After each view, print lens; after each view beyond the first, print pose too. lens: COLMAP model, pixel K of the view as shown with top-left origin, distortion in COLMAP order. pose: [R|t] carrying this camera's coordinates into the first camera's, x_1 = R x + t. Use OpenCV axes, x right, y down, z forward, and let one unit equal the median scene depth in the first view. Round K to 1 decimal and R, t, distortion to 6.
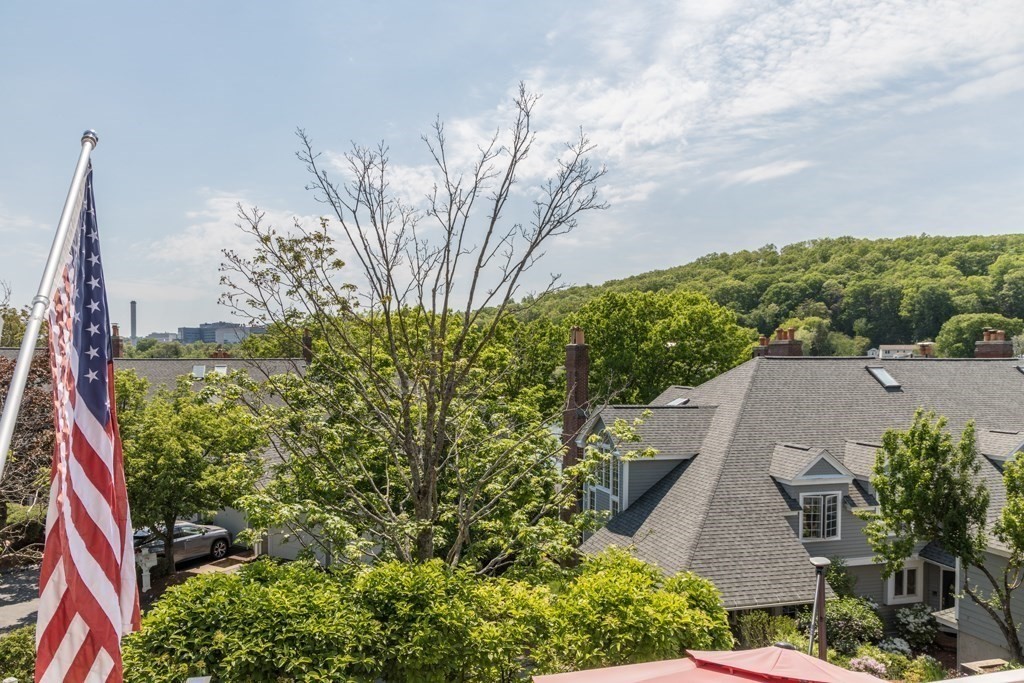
lens RADIAL K [[729.8, 0, 478.2], [0, 729.8, 370.2], [0, 0, 1]] dist [0.008357, -0.007270]
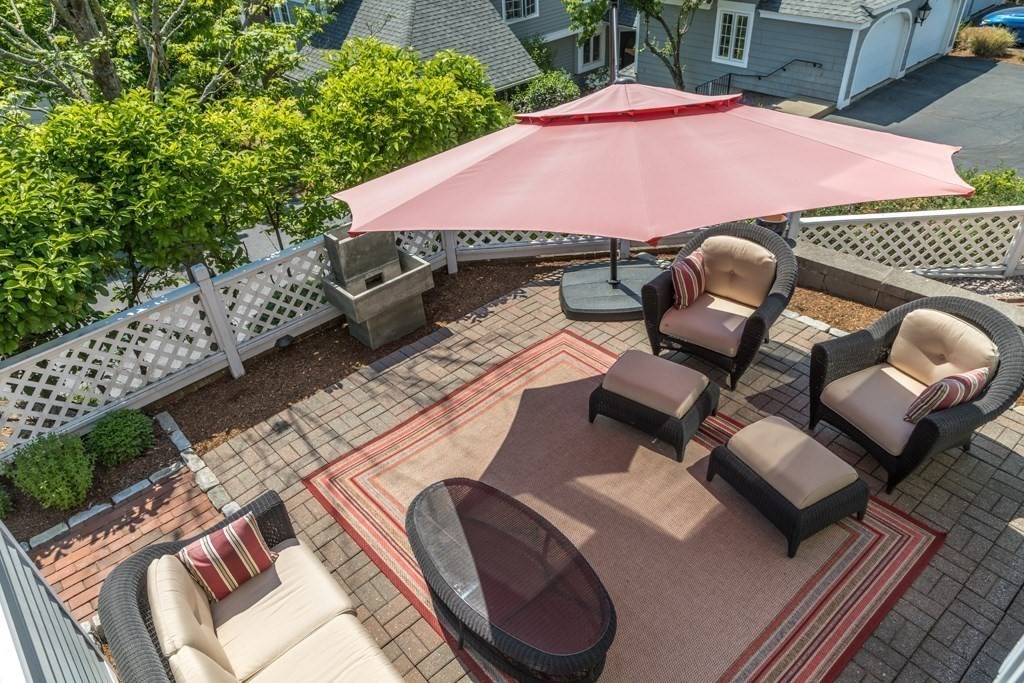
lens RADIAL K [[709.3, 0, 511.6], [0, 709.3, 347.9], [0, 0, 1]] dist [0.011890, -0.001928]
pose [[0.889522, -0.314903, 0.331039, -0.043332], [0.068785, 0.808585, 0.584344, 0.079209], [-0.451685, -0.497017, 0.740915, 0.171166]]
